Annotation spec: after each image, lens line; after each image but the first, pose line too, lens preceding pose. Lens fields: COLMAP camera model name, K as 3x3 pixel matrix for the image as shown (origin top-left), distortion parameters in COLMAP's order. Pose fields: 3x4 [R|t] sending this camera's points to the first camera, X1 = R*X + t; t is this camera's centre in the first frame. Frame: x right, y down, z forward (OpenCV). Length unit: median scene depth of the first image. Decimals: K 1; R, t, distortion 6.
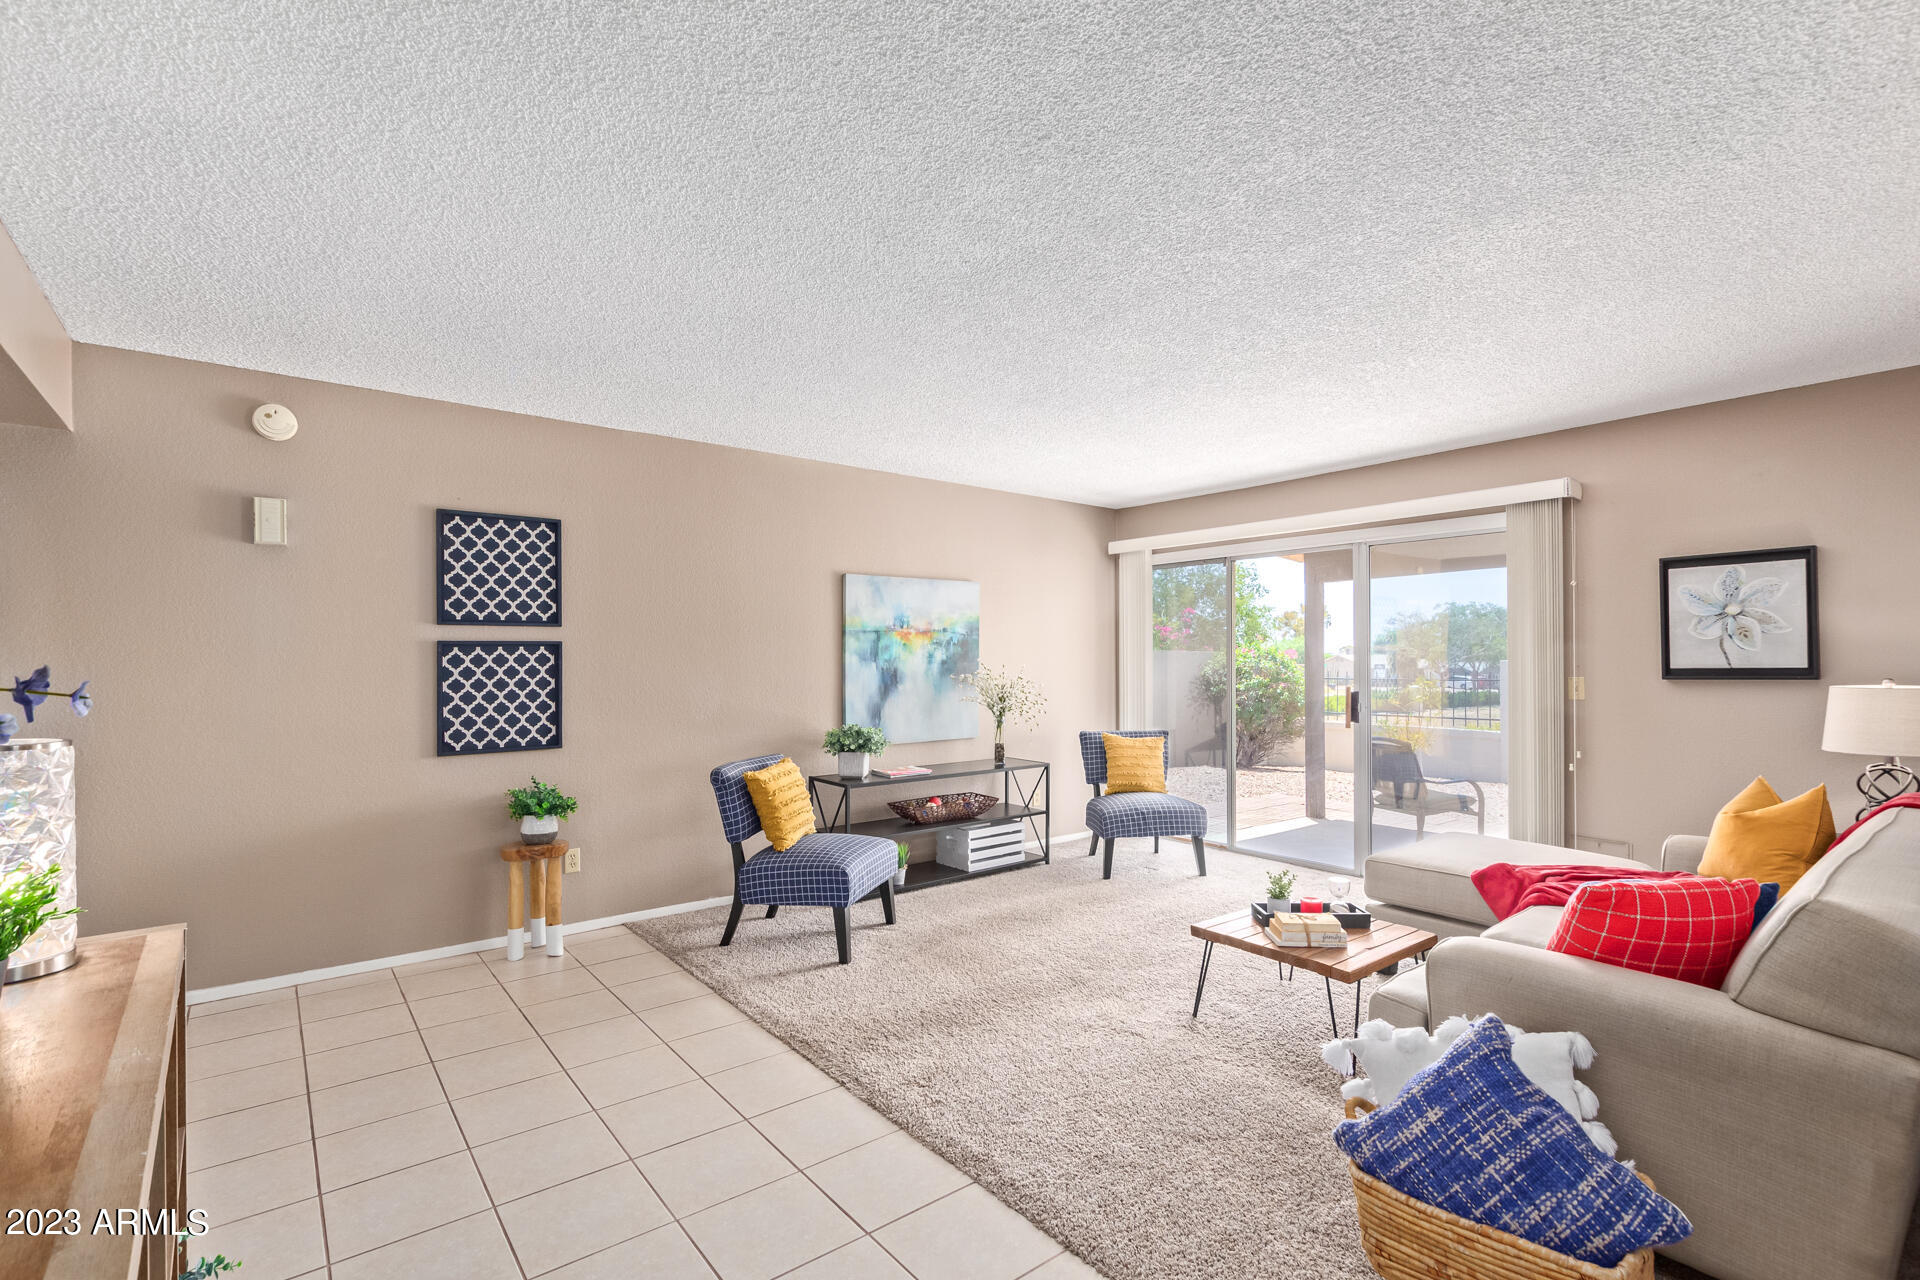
lens RADIAL K [[877.5, 0, 962.3], [0, 877.5, 648.9], [0, 0, 1]] dist [-0.000725, -0.000805]
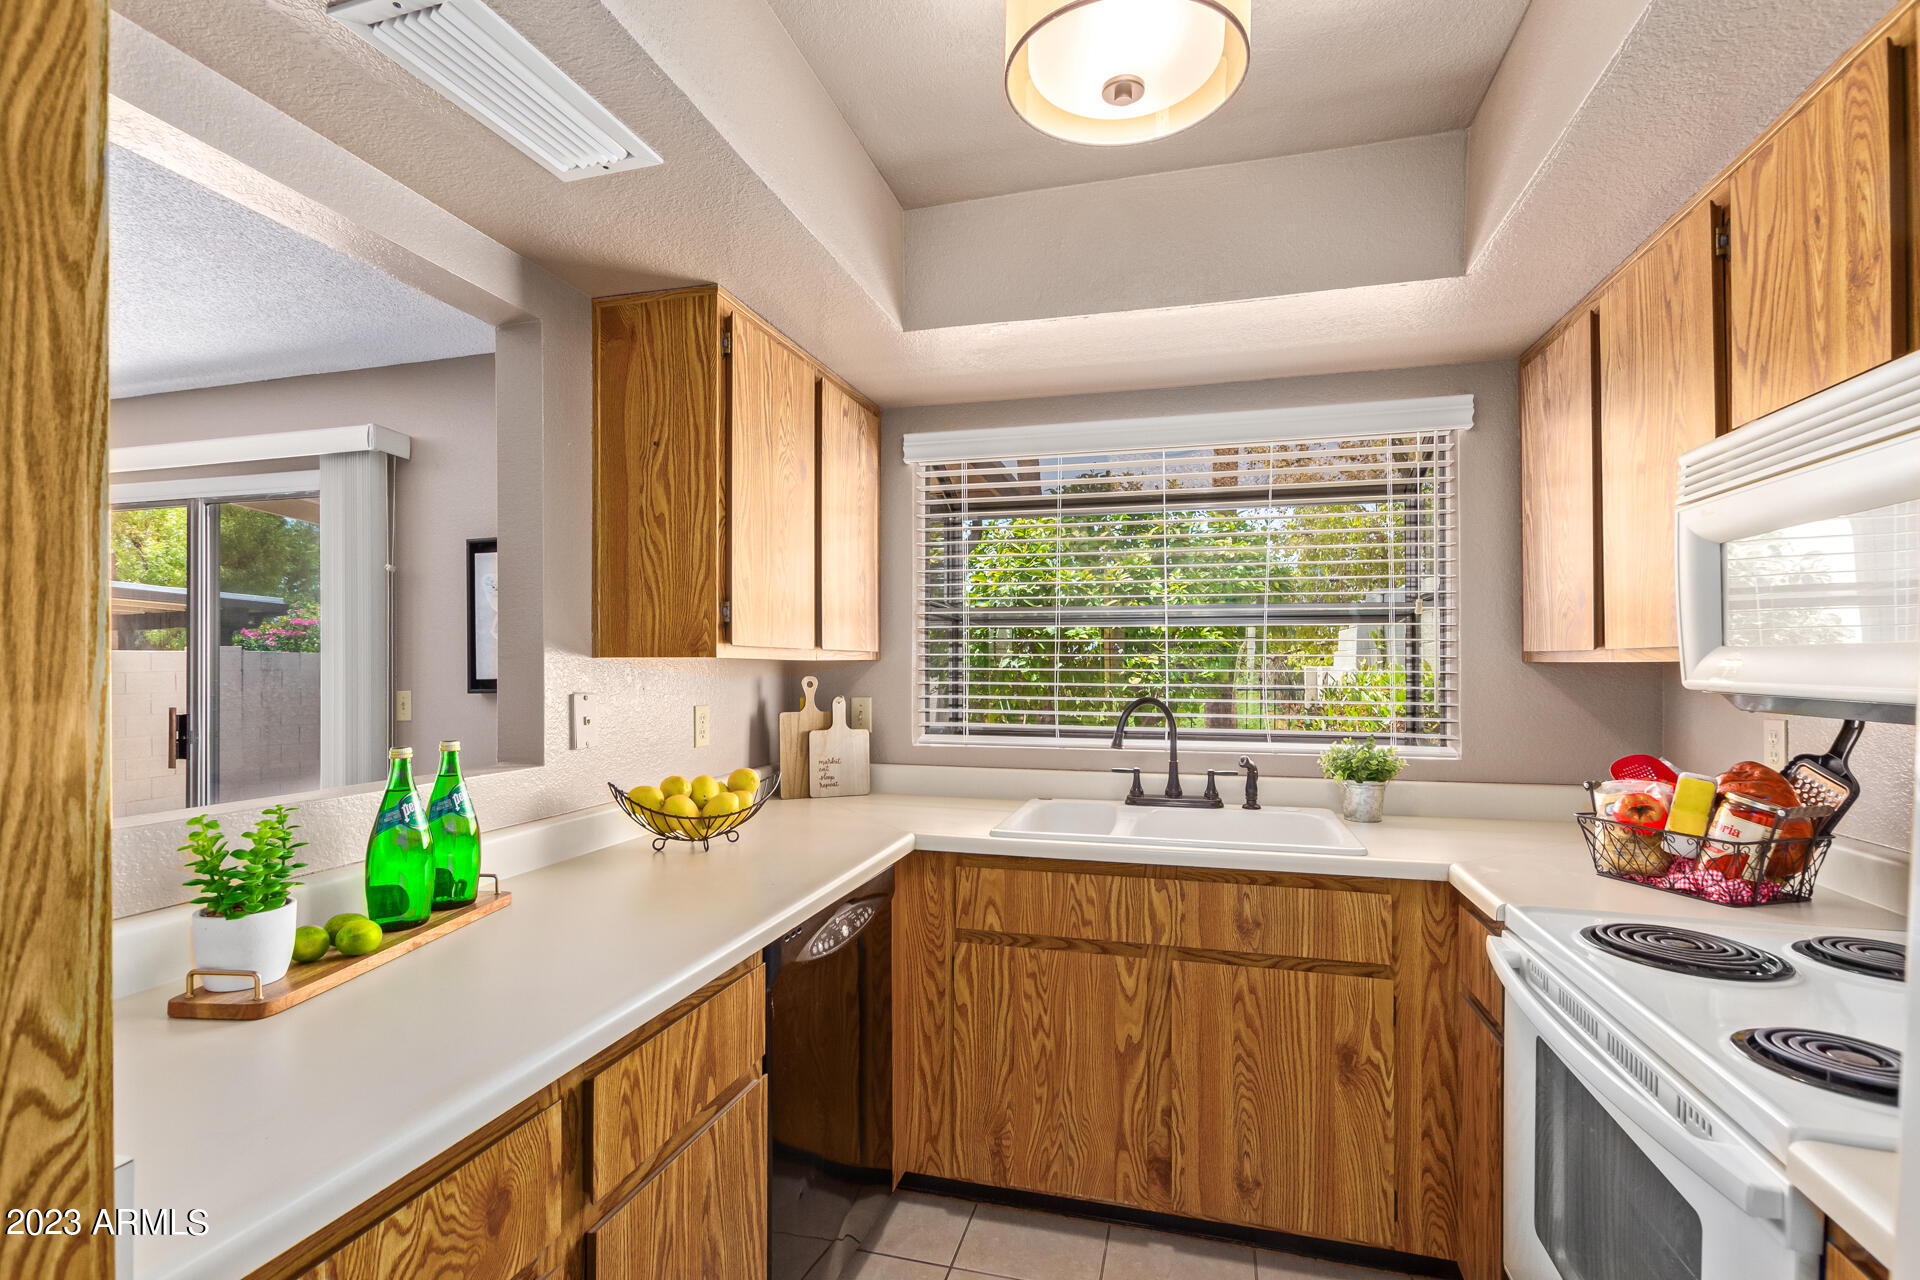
lens RADIAL K [[877.5, 0, 956.4], [0, 877.5, 659.7], [0, 0, 1]] dist [-0.000725, -0.000805]
pose [[0.812935, 0.000115, 0.582355, 1.460199], [-0.005653, 0.999954, 0.007693, -0.008059], [-0.582327, -0.009546, 0.812898, 0.233128]]
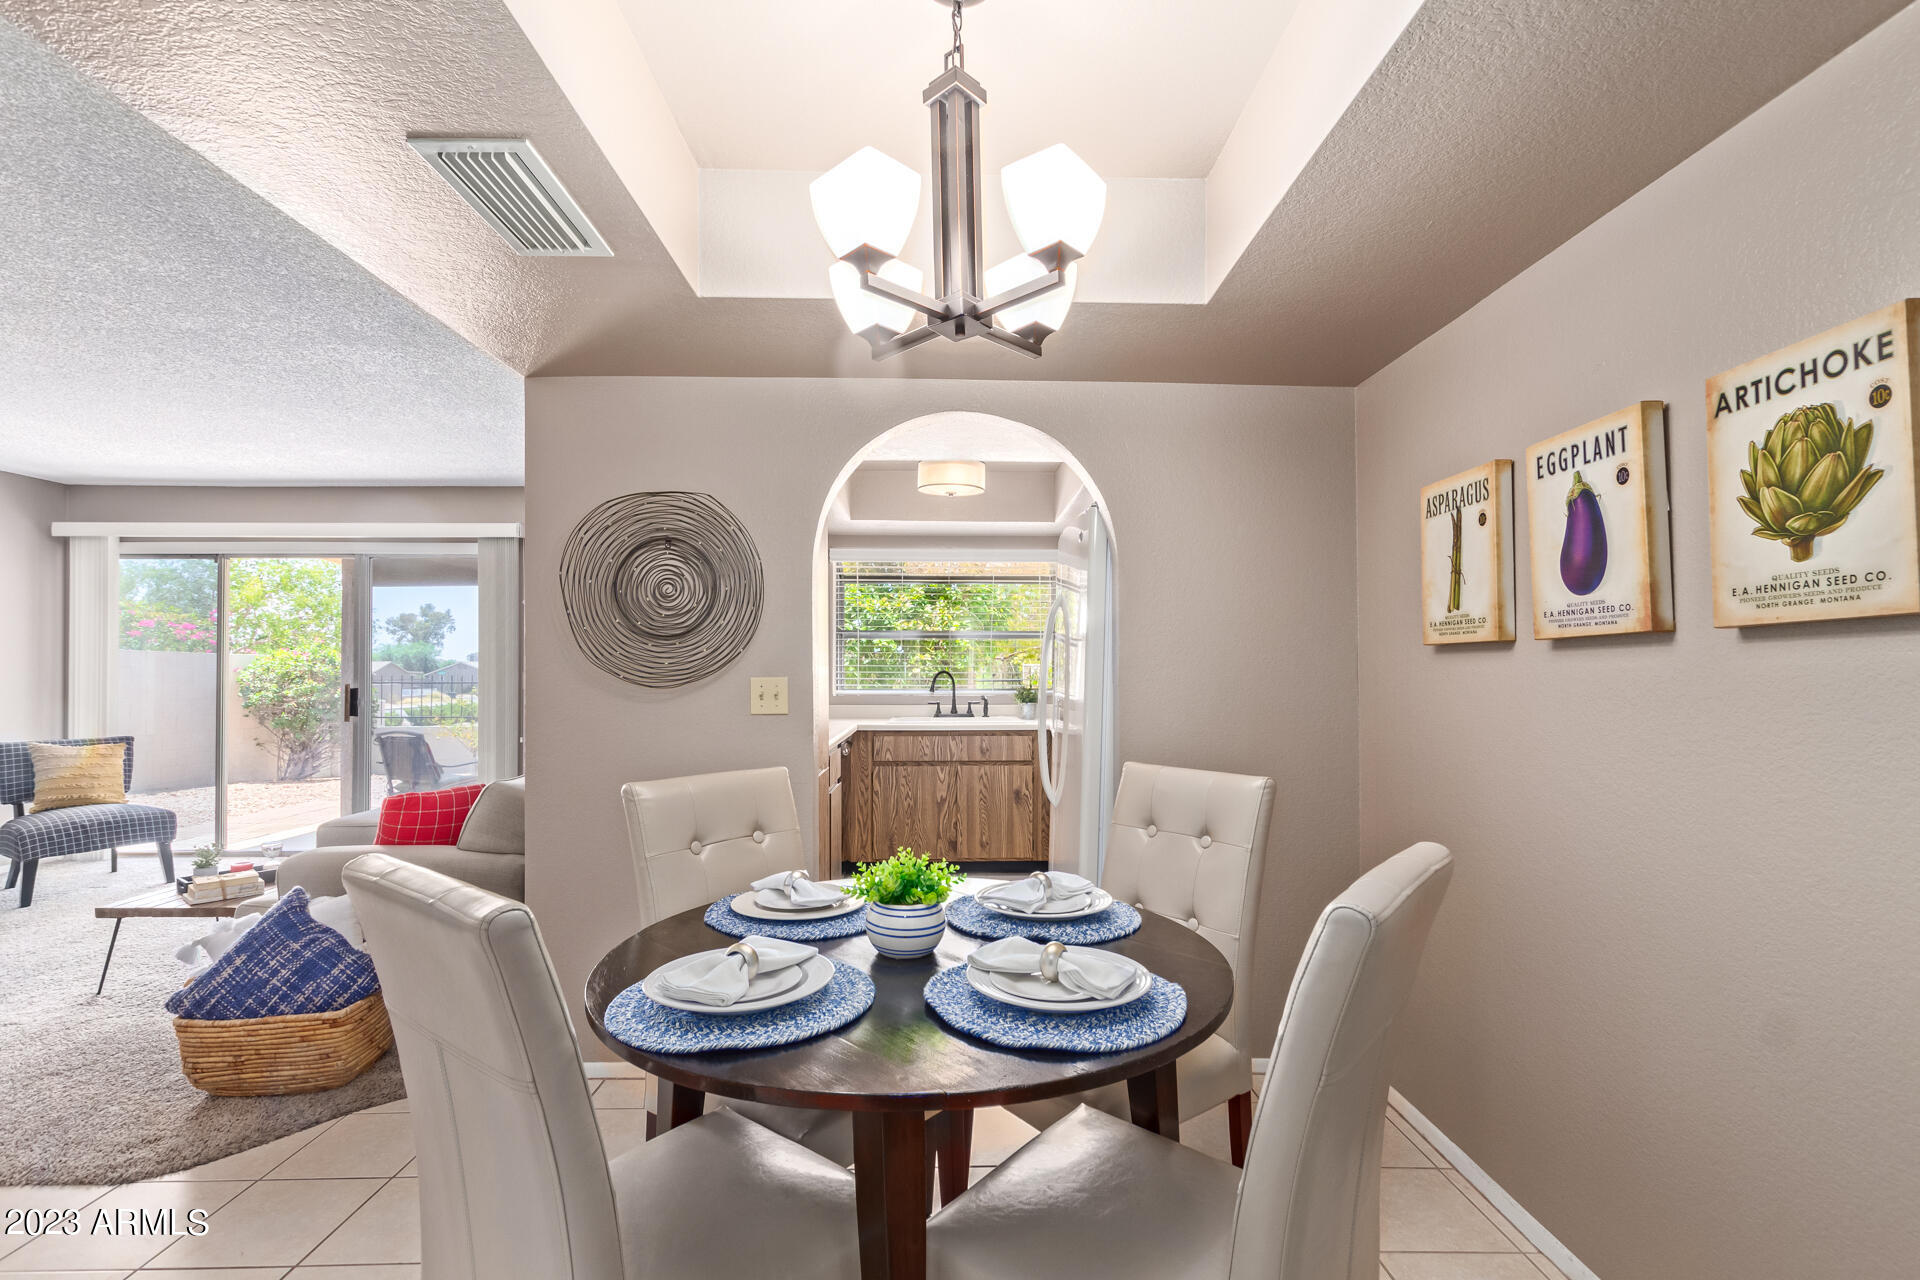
lens RADIAL K [[877.5, 0, 967.6], [0, 877.5, 654.2], [0, 0, 1]] dist [-0.000725, -0.000805]
pose [[0.604035, 0.010593, 0.796887, 0.089873], [-0.008897, 0.999939, -0.006548, 0.016799], [-0.796908, -0.003135, 0.604092, -0.766527]]
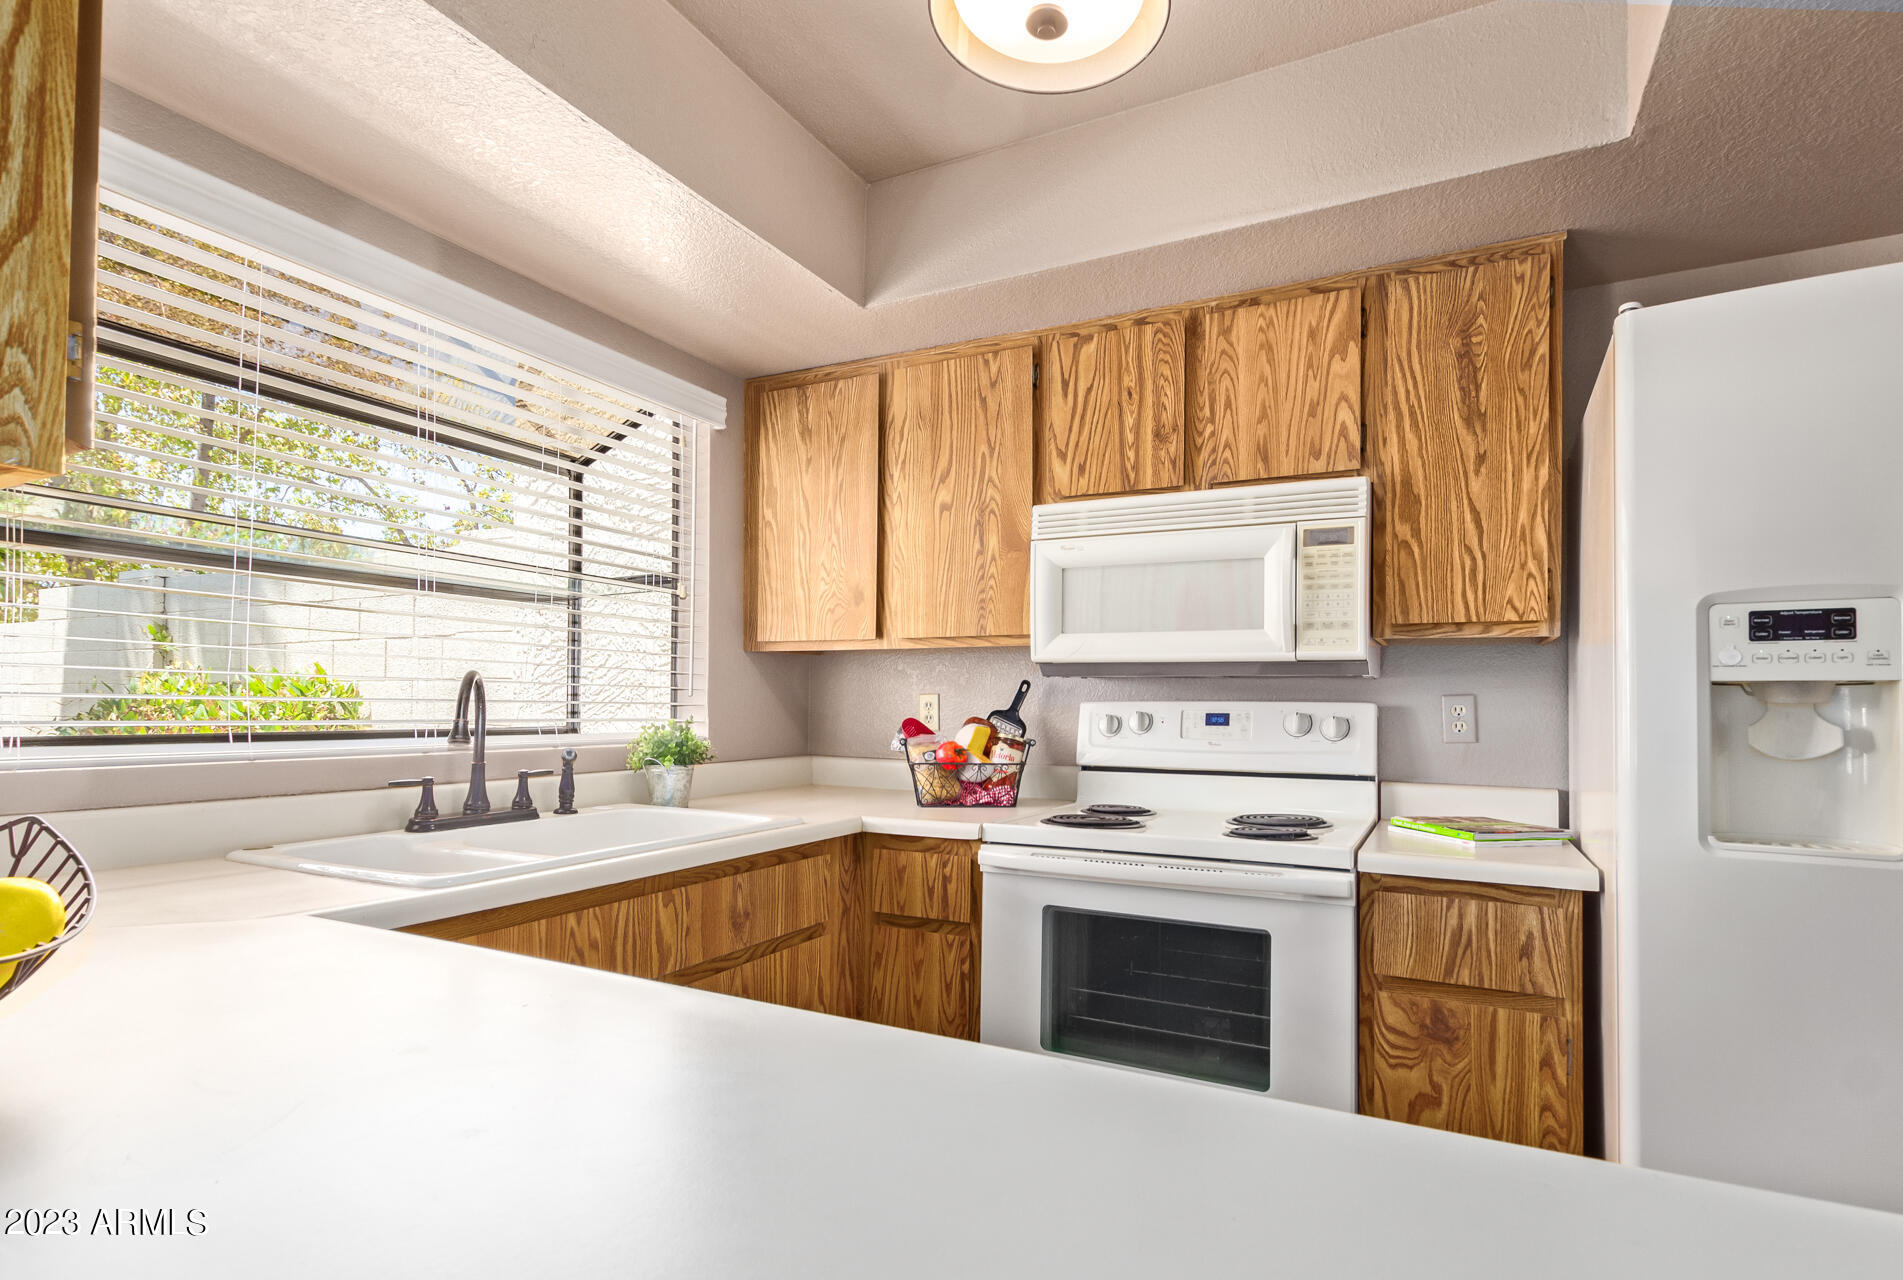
lens RADIAL K [[944.3, 0, 986.3], [0, 944.3, 683.4], [0, 0, 1]] dist [-0.000520, 0.000099]
pose [[-0.432465, 0.018315, 0.901465, 1.331478], [-0.019389, 0.999374, -0.029606, 0.083985], [-0.901442, -0.030282, -0.431839, 1.047117]]
